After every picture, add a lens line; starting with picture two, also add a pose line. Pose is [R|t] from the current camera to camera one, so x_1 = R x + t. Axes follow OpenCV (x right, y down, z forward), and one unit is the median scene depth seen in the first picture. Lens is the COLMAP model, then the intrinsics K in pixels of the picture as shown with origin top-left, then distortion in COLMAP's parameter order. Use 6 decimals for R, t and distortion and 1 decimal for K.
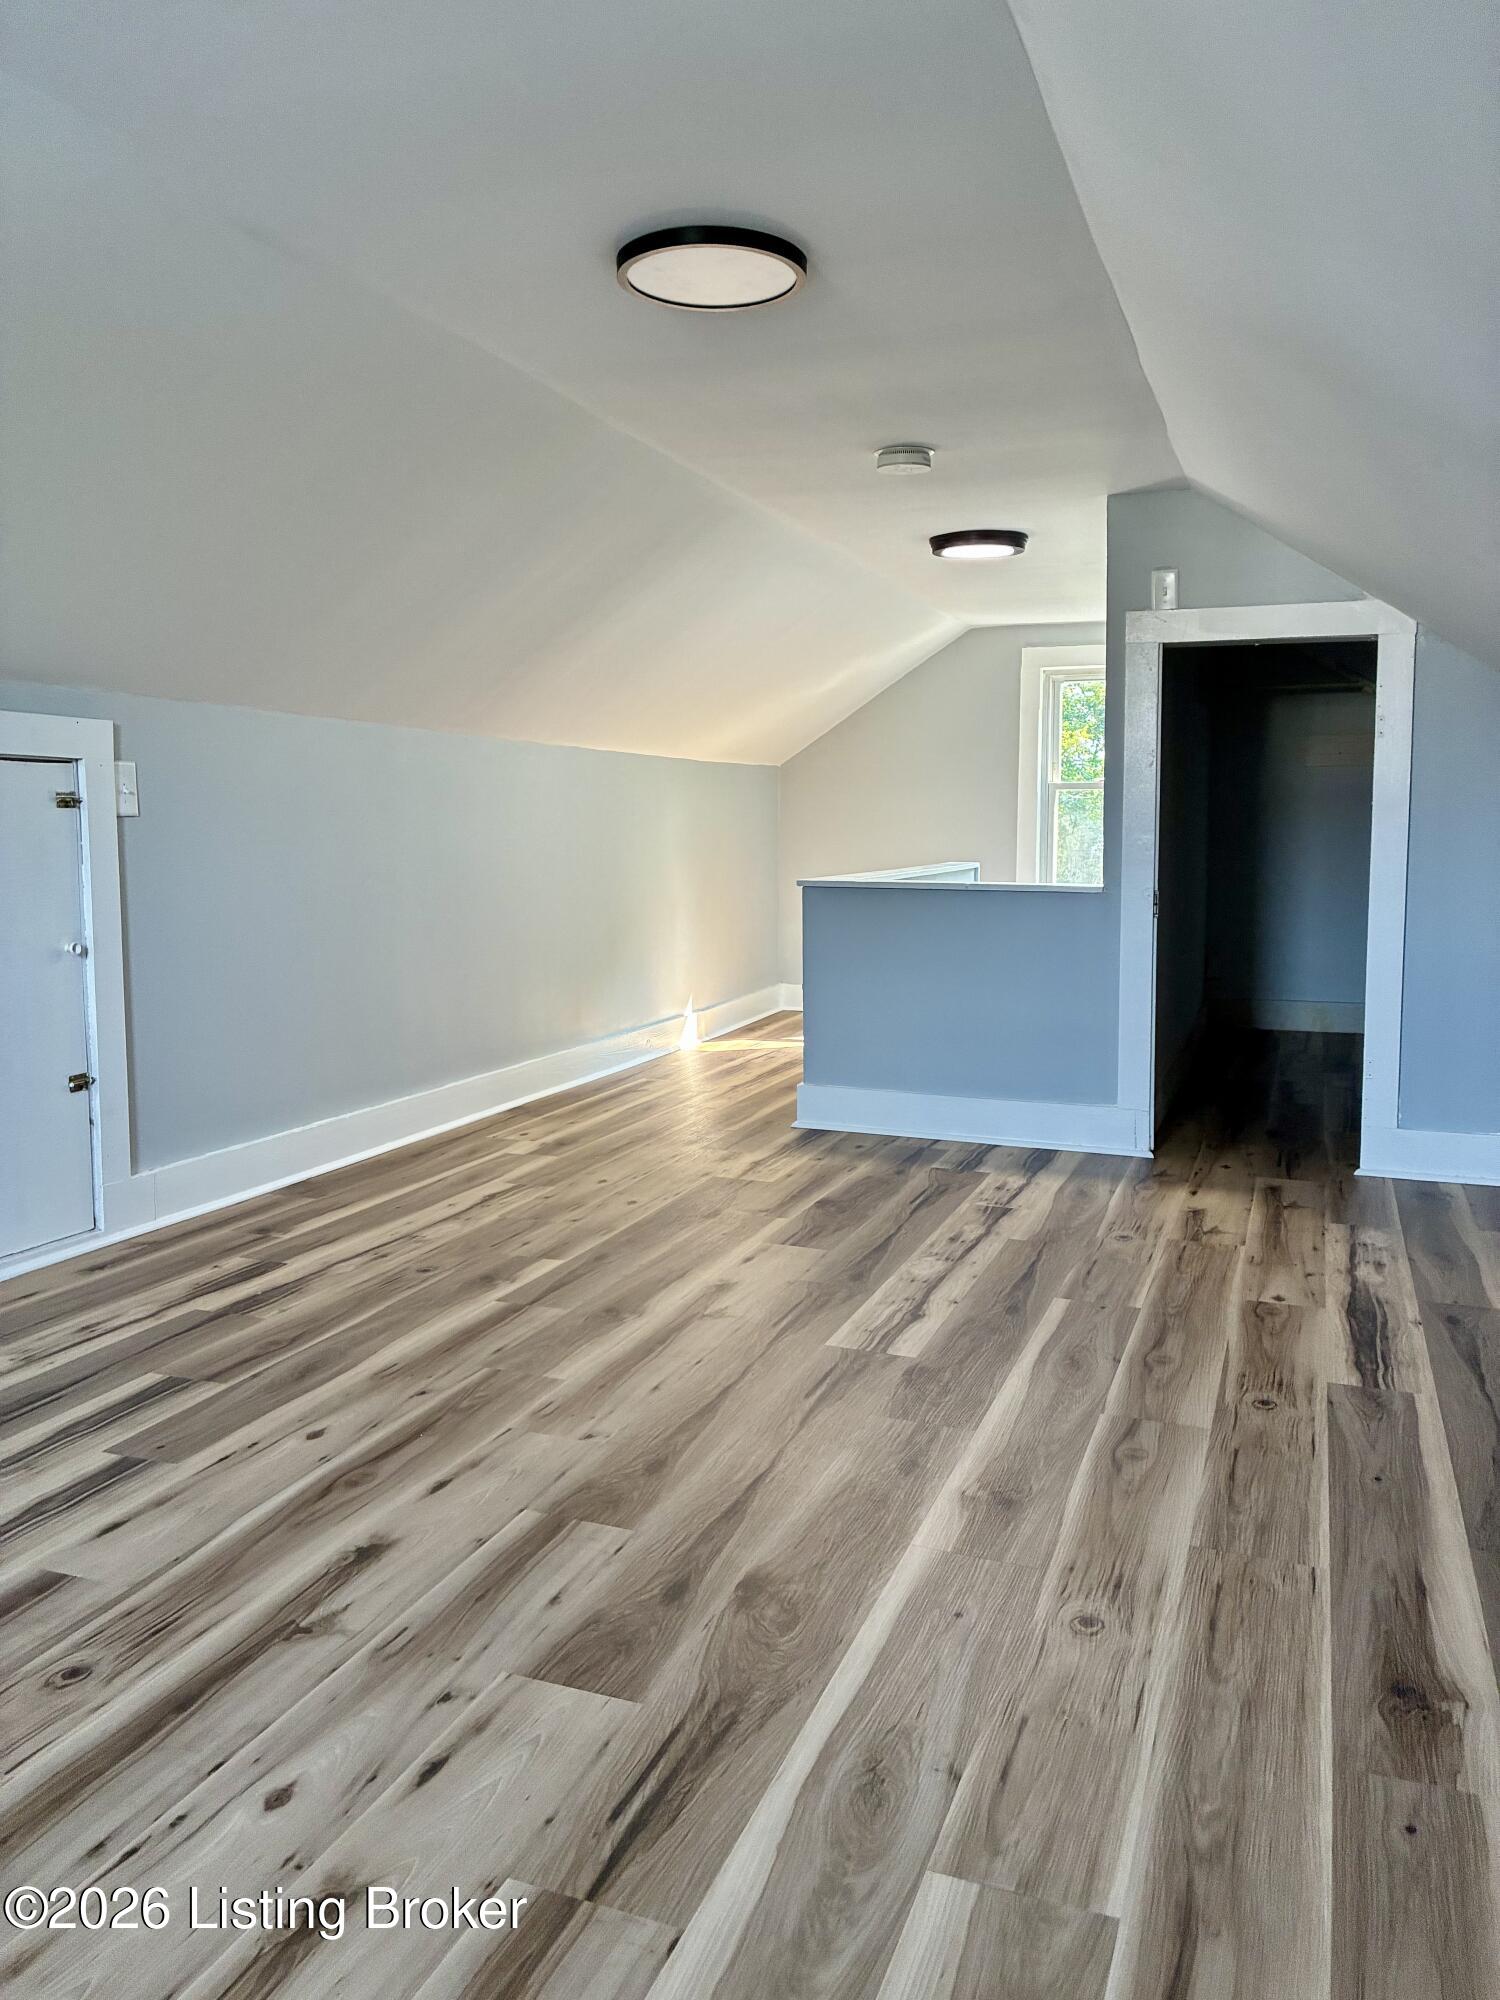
lens RADIAL K [[1518.9, 0, 757.2], [0, 1518.9, 992.7], [0, 0, 1]] dist [0.048202, -0.065693]
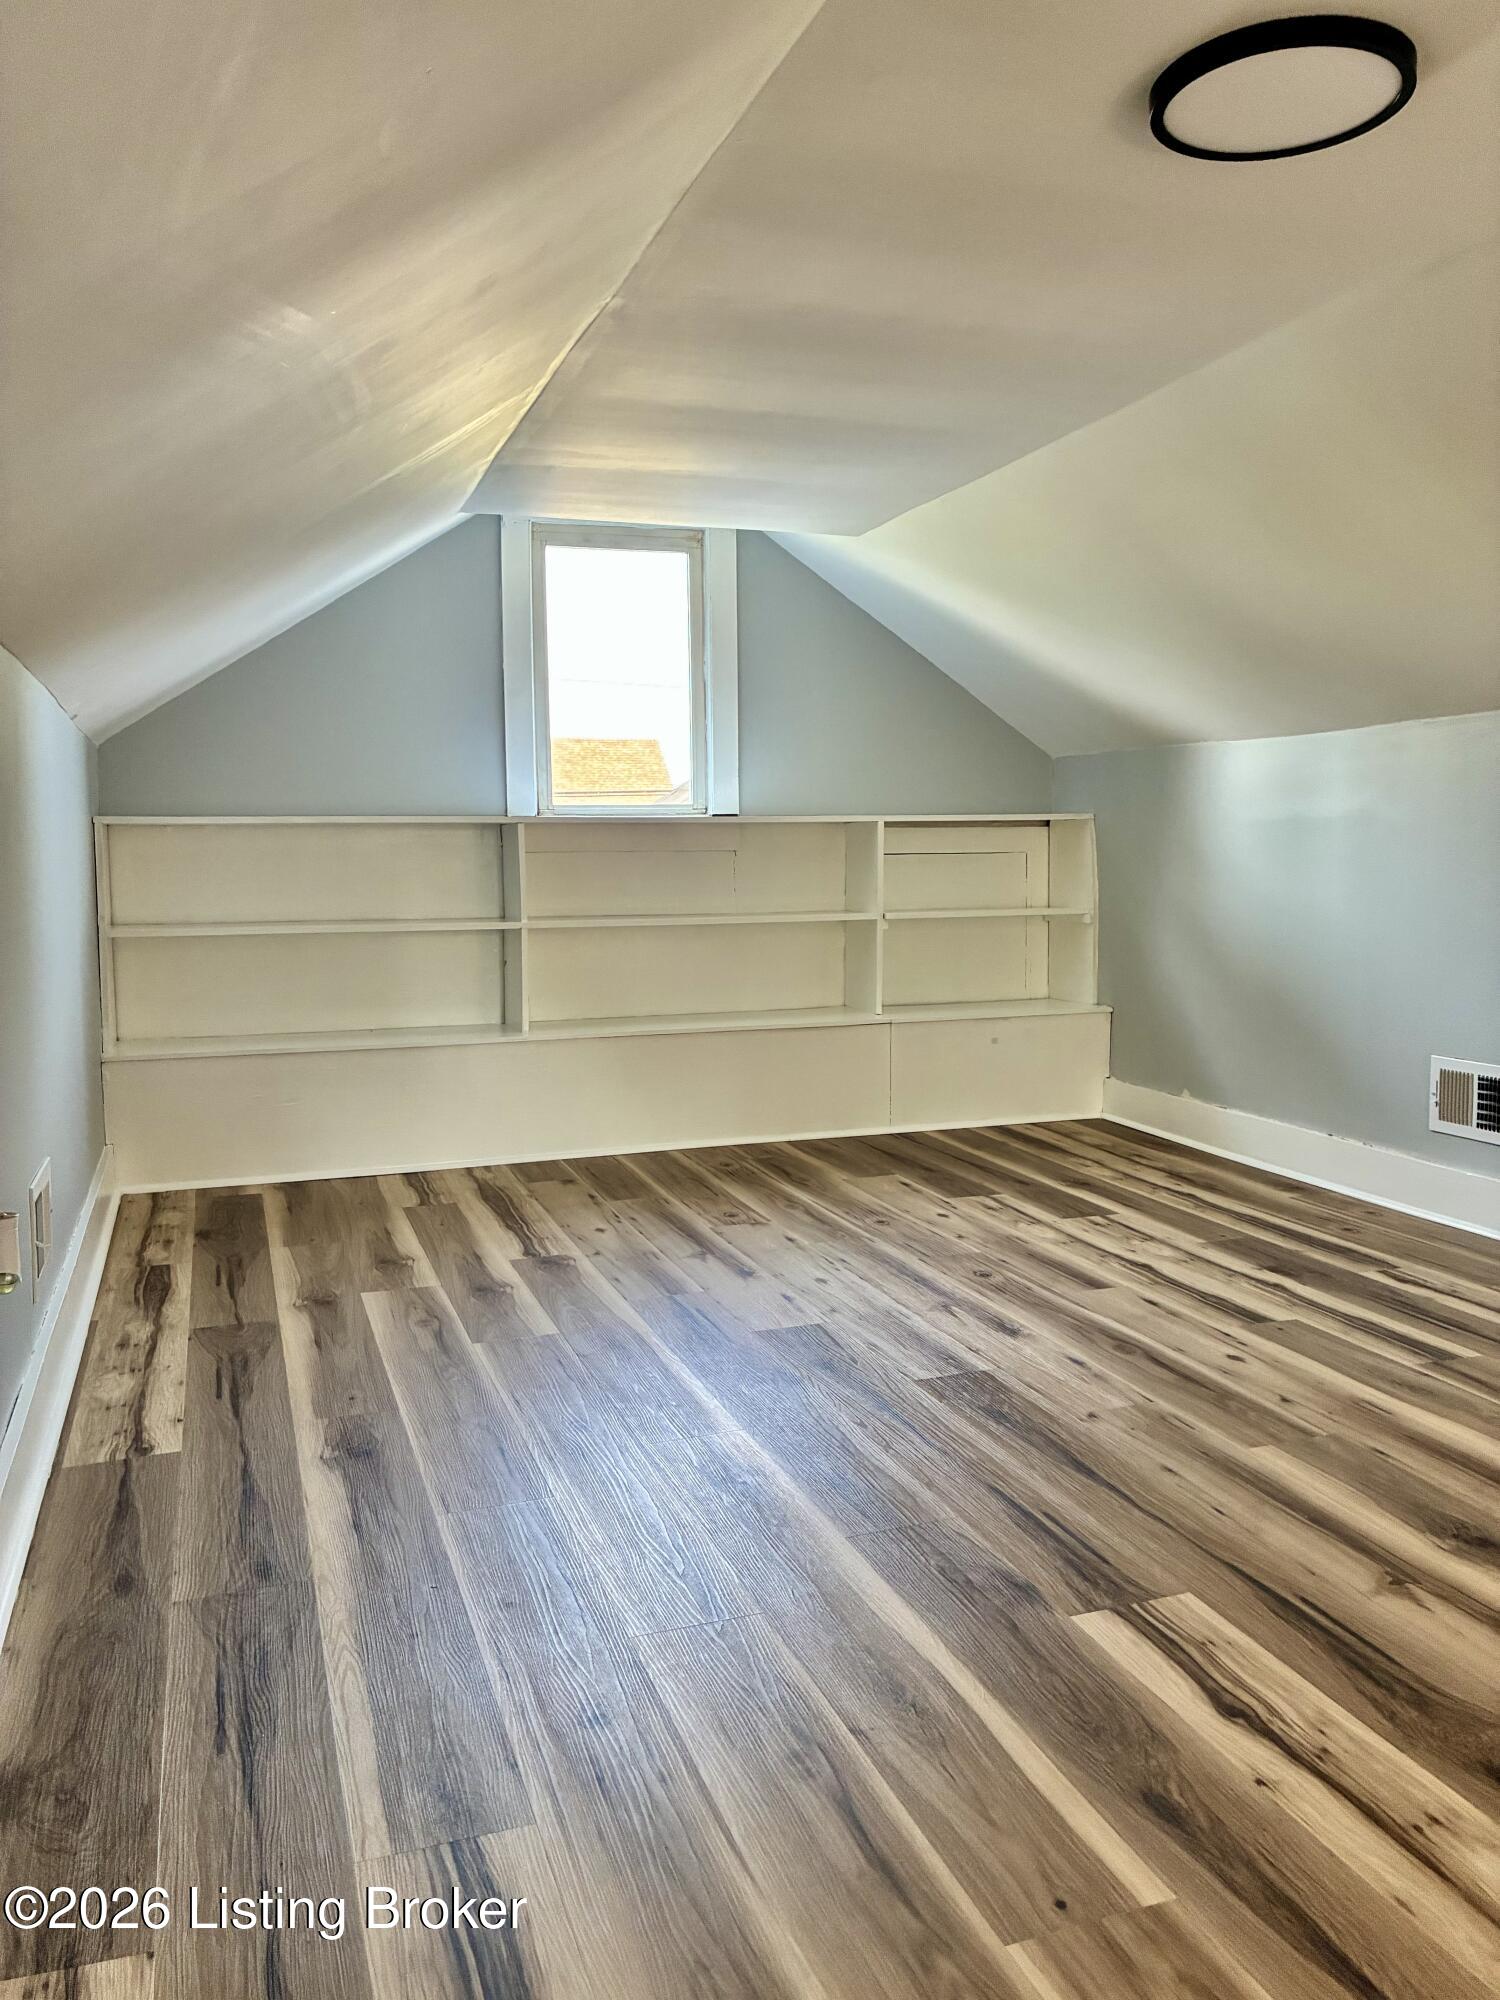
lens RADIAL K [[1518.9, 0, 757.2], [0, 1518.9, 992.7], [0, 0, 1]] dist [0.048202, -0.065693]
pose [[-0.768931, 0.059846, -0.636525, 0.731543], [-0.058158, 0.984934, 0.162860, -0.161208], [0.636681, 0.162247, -0.753866, 1.604934]]
